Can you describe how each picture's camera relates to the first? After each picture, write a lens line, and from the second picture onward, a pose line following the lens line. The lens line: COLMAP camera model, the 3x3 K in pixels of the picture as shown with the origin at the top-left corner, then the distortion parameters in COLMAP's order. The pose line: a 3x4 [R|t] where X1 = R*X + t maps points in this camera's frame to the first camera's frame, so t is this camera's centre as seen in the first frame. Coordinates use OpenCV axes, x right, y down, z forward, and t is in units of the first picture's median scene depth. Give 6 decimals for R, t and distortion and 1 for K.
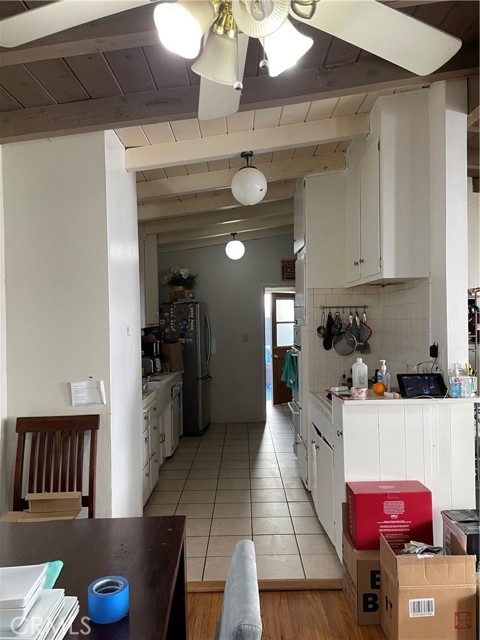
lens RADIAL K [[501.9, 0, 240.0], [0, 501.9, 318.0], [0, 0, 1]] dist [0.072227, -0.088129]
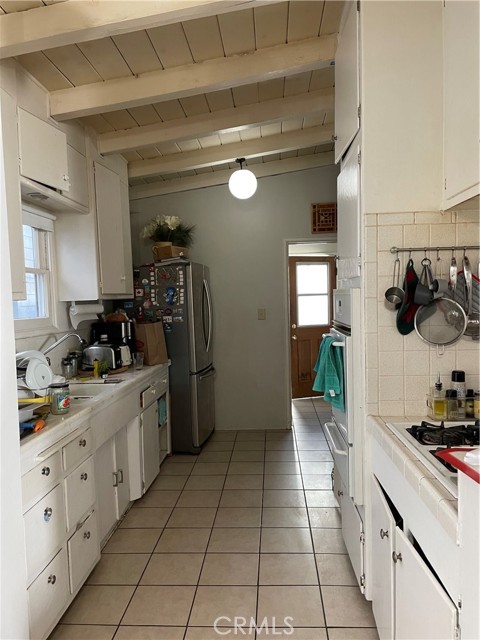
lens RADIAL K [[501.9, 0, 239.9], [0, 501.9, 322.3], [0, 0, 1]] dist [0.072227, -0.088129]
pose [[0.998217, -0.008185, -0.059122, 0.025368], [0.011209, 0.998636, 0.051002, 0.015470], [0.058624, -0.051574, 0.996947, 0.321322]]
